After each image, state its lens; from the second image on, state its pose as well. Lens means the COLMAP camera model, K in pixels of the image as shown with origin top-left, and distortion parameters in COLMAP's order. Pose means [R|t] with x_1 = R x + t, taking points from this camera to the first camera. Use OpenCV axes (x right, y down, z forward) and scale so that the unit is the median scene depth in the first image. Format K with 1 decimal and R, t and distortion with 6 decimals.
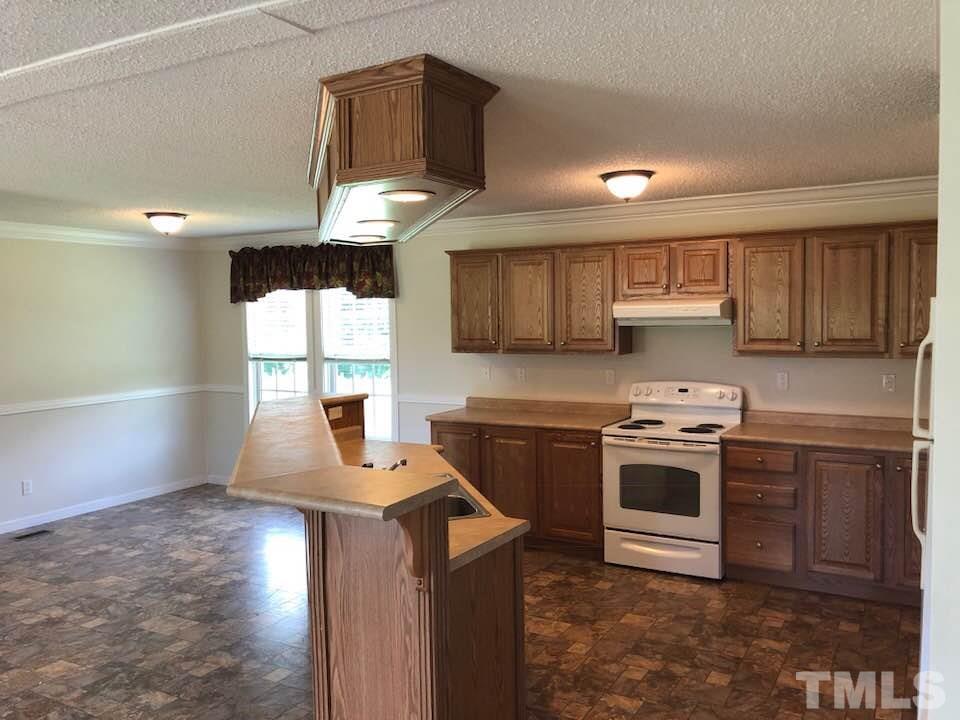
lens RADIAL K [[753.5, 0, 480.6], [0, 753.5, 371.4], [0, 0, 1]] dist [0.003947, -0.056873]
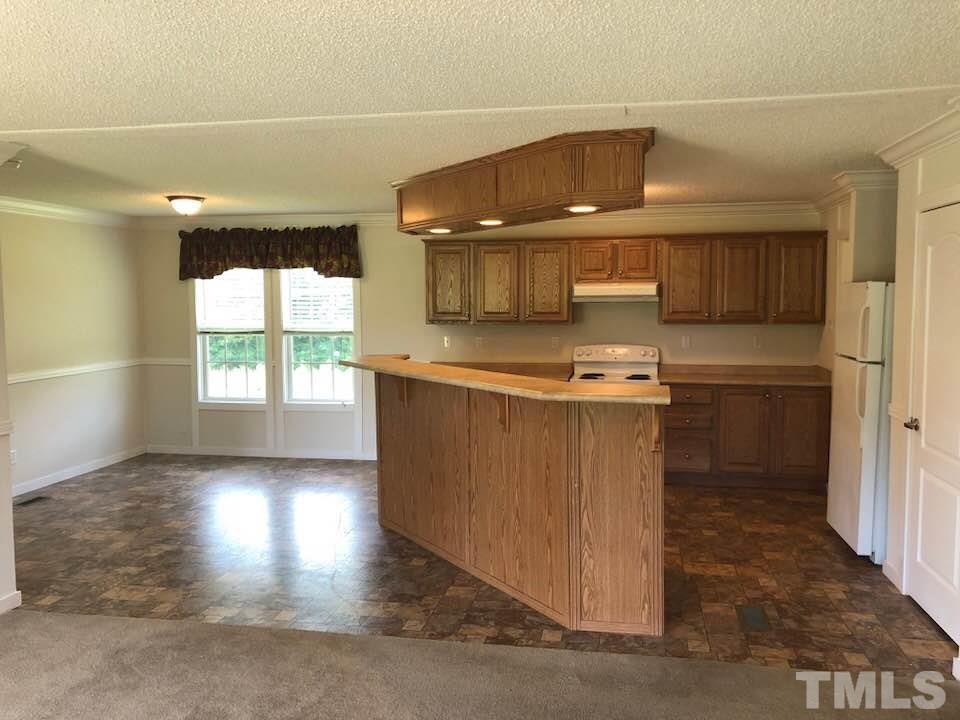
lens RADIAL K [[778.1, 0, 477.7], [0, 778.1, 363.6], [0, 0, 1]] dist [0.056218, -0.057944]
pose [[0.943559, -0.023981, 0.330335, -0.417364], [0.018837, 0.999646, 0.018764, 0.017481], [-0.330669, -0.011482, 0.943677, -0.220879]]
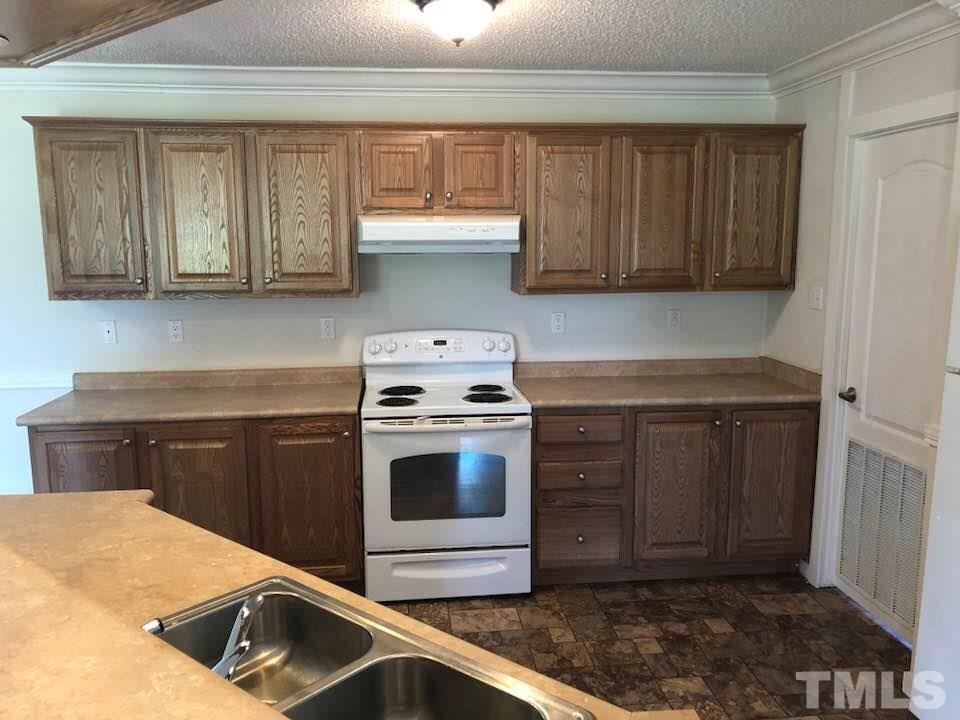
lens RADIAL K [[778.1, 0, 477.7], [0, 778.1, 363.6], [0, 0, 1]] dist [0.056218, -0.057944]
pose [[0.808684, -0.083363, 0.582306, -0.142595], [0.038334, 0.995272, 0.089248, -0.020329], [-0.586992, -0.049851, 0.808056, 0.366431]]
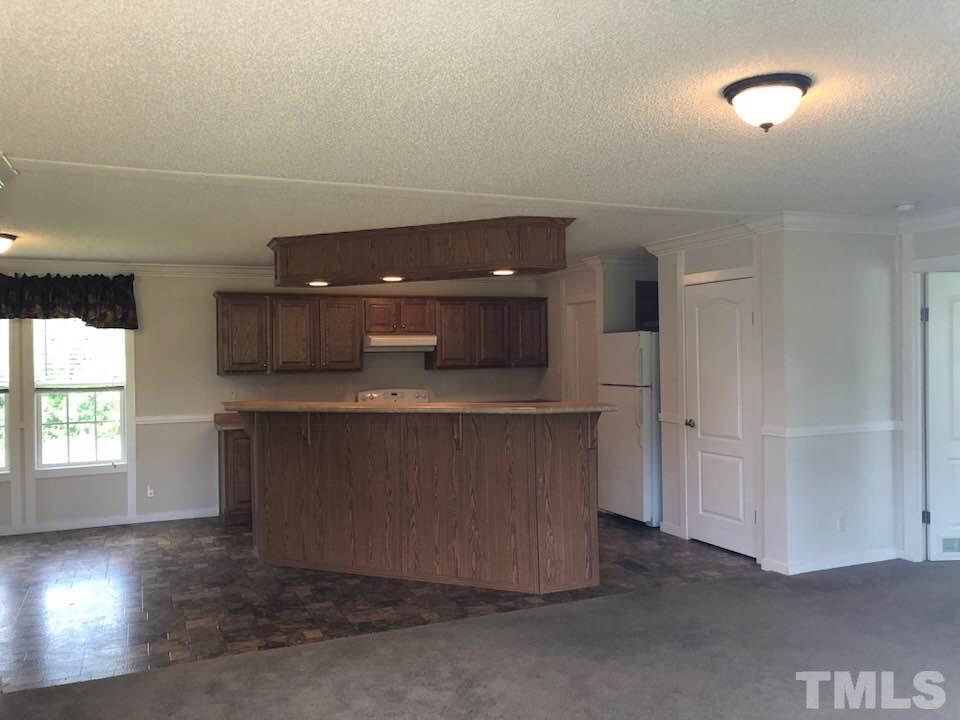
lens RADIAL K [[778.1, 0, 477.7], [0, 778.1, 363.6], [0, 0, 1]] dist [0.056218, -0.057944]
pose [[0.603702, -0.008352, 0.797166, -0.886362], [0.065331, 0.997100, -0.039028, 0.035662], [-0.794528, 0.075641, 0.602497, -0.093131]]
